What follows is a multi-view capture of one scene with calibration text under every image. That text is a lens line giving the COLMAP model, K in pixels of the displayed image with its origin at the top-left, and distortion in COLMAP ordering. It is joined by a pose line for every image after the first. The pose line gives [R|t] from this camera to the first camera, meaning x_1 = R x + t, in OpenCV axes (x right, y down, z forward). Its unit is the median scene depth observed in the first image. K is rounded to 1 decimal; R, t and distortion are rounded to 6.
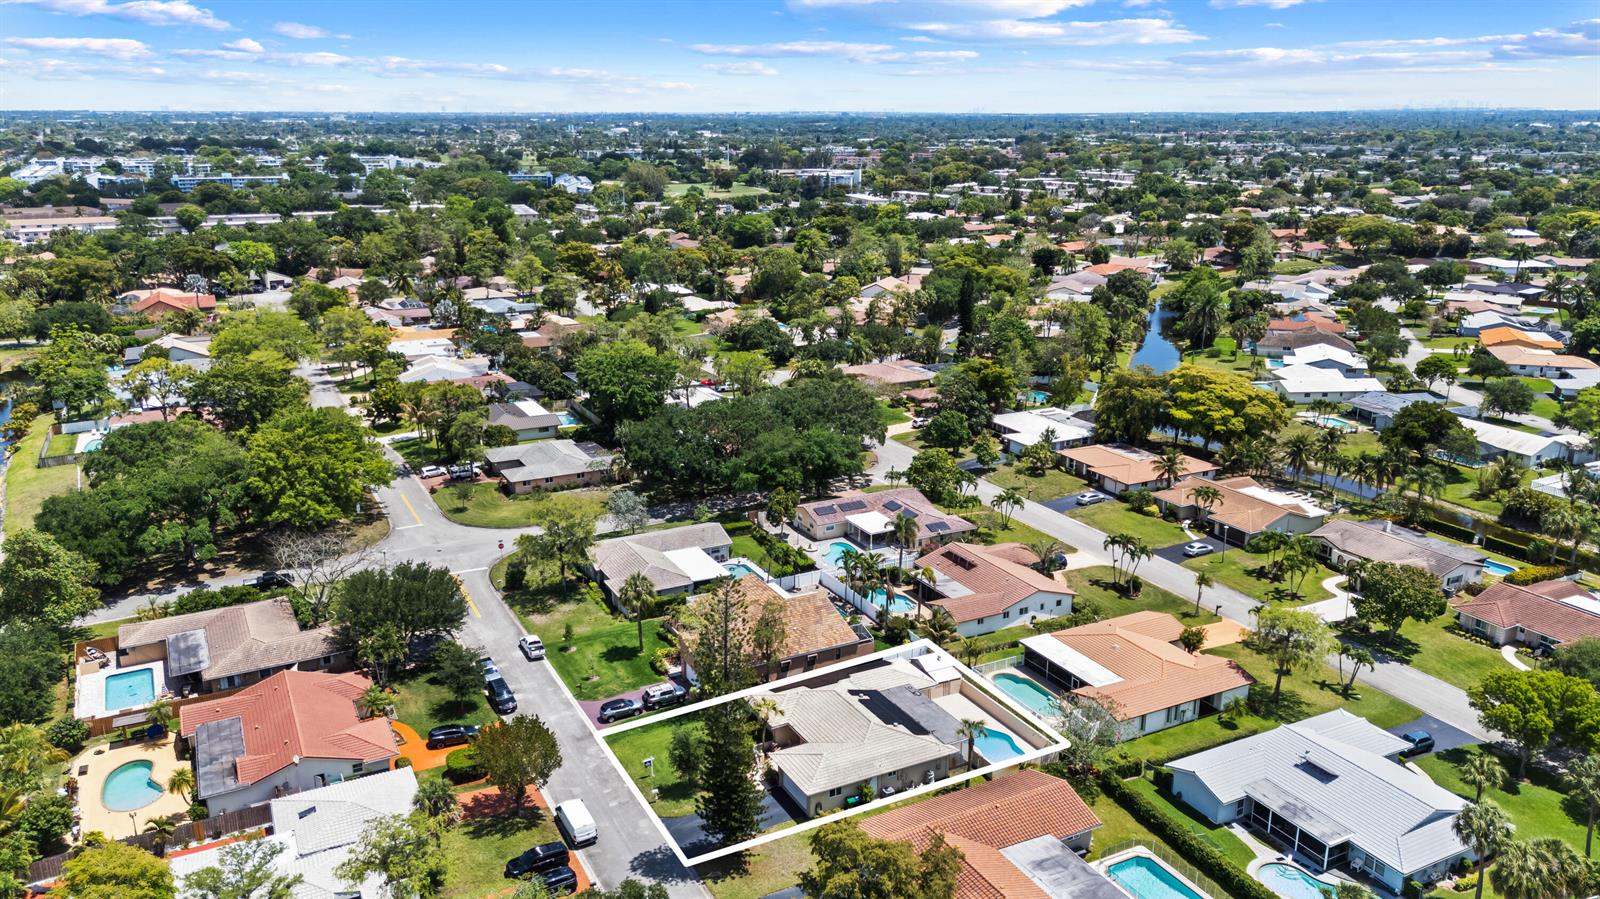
lens RADIAL K [[1187.0, 0, 800.0], [0, 1187.0, 449.5], [0, 0, 1]] dist [0.039052, -0.003399]
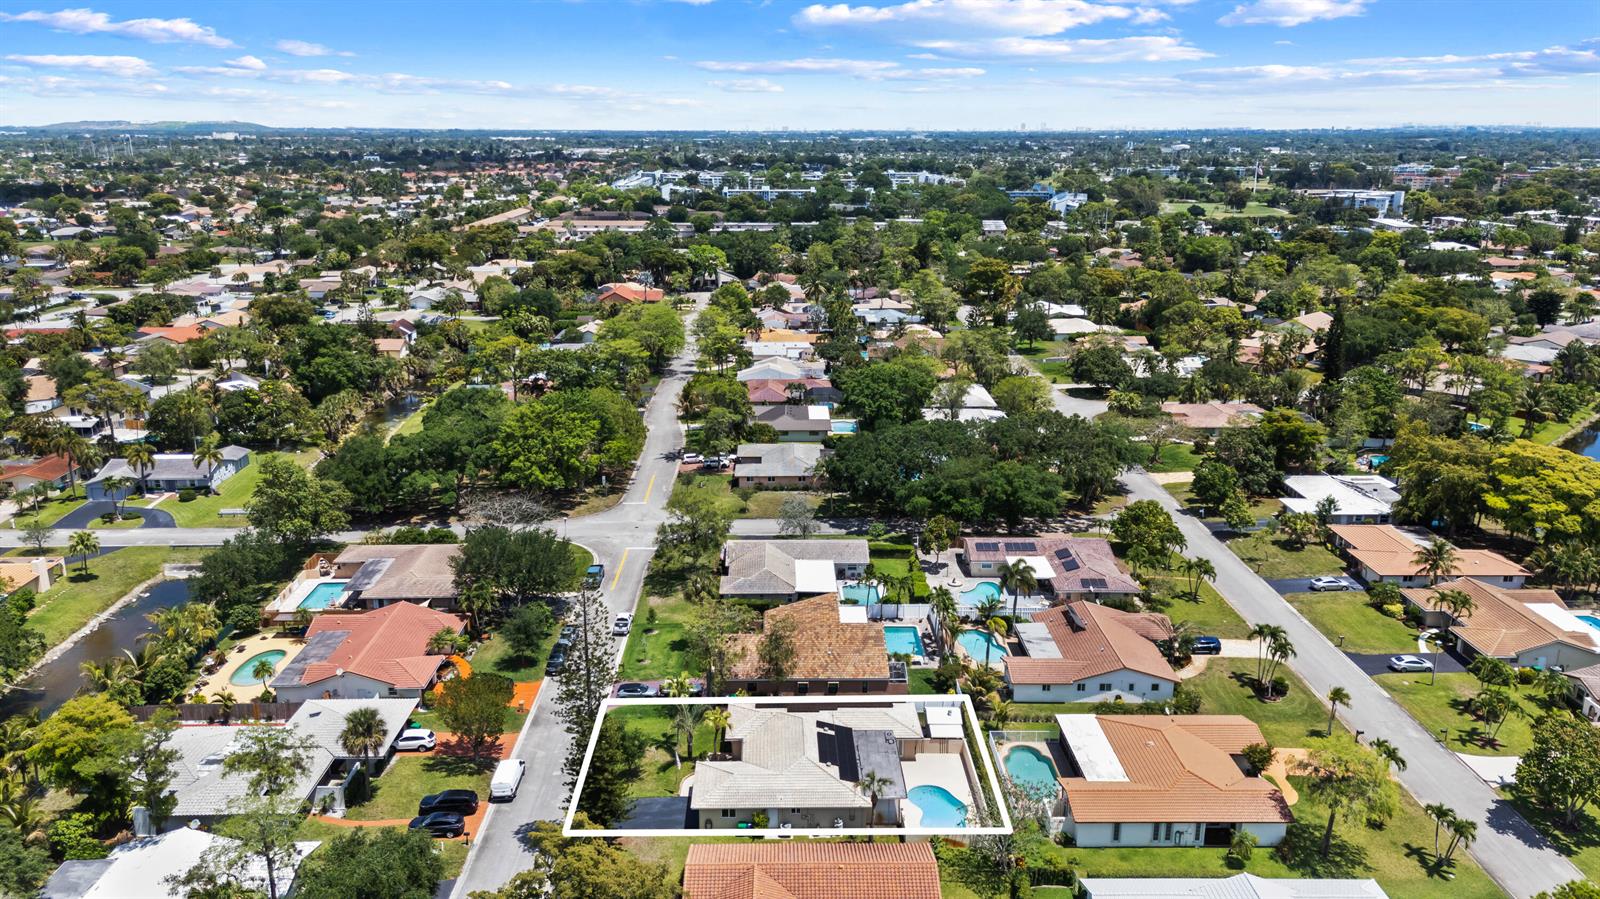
lens RADIAL K [[1200.0, 0, 800.0], [0, 1200.0, 449.5], [0, 0, 1]] dist [0.028568, -0.002713]
pose [[0.893510, 0.119090, -0.432965, 0.313112], [-0.125280, 0.992018, 0.014319, -0.021896], [0.431214, 0.041448, 0.901297, 0.074508]]
